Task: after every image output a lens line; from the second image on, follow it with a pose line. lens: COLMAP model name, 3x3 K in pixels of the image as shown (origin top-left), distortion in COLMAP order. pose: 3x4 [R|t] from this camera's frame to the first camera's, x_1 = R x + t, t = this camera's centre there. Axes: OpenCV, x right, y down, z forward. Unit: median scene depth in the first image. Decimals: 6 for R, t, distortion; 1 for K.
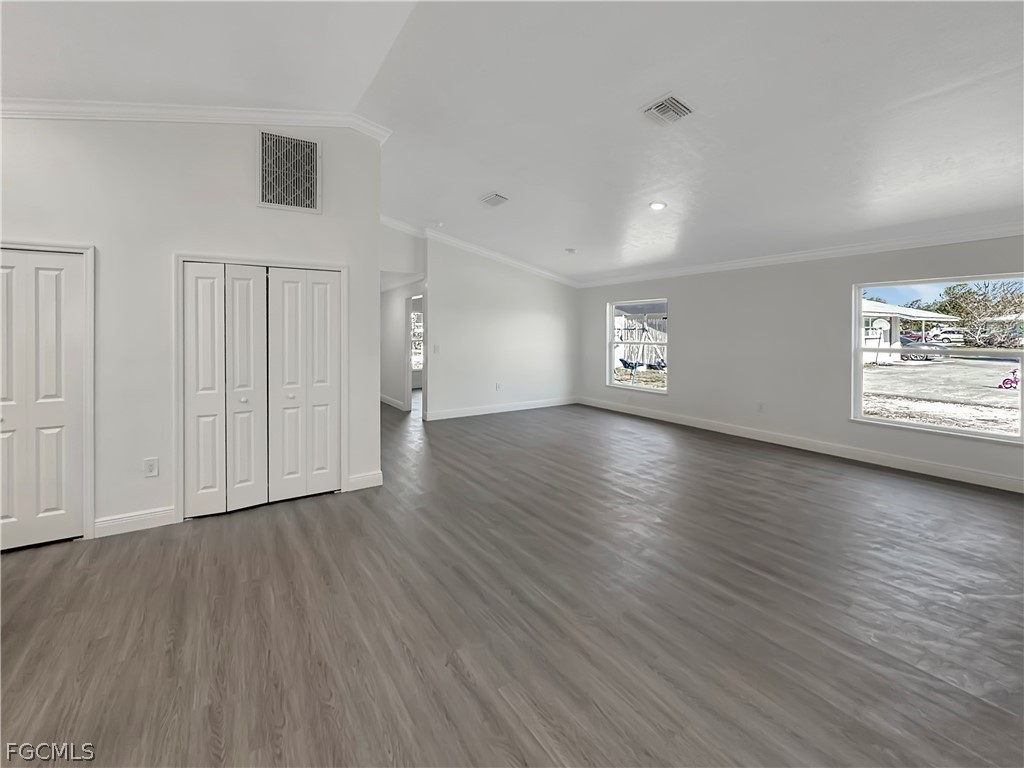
lens RADIAL K [[447.3, 0, 500.9], [0, 447.3, 382.5], [0, 0, 1]] dist [0.000075, -0.000301]
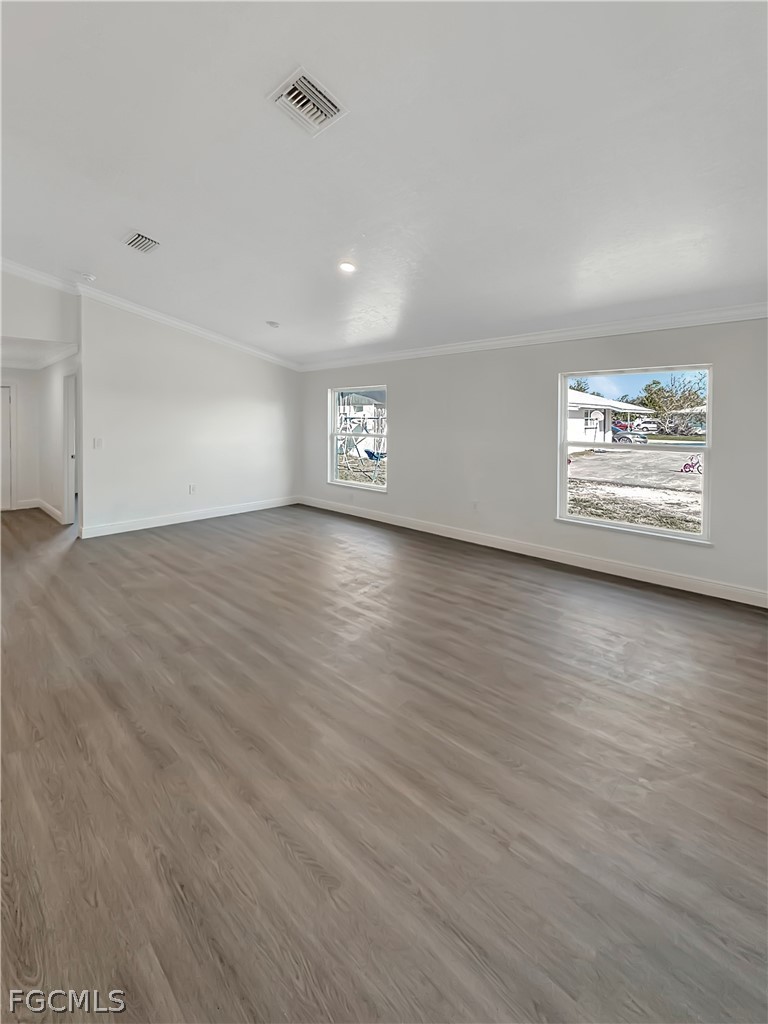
lens RADIAL K [[447.3, 0, 384.9], [0, 447.3, 491.1], [0, 0, 1]] dist [0.000075, -0.000301]
pose [[0.966932, -0.034173, 0.252735, 0.115443], [0.022791, 0.998596, 0.047828, -0.015888], [-0.254014, -0.040486, 0.966353, 0.108907]]
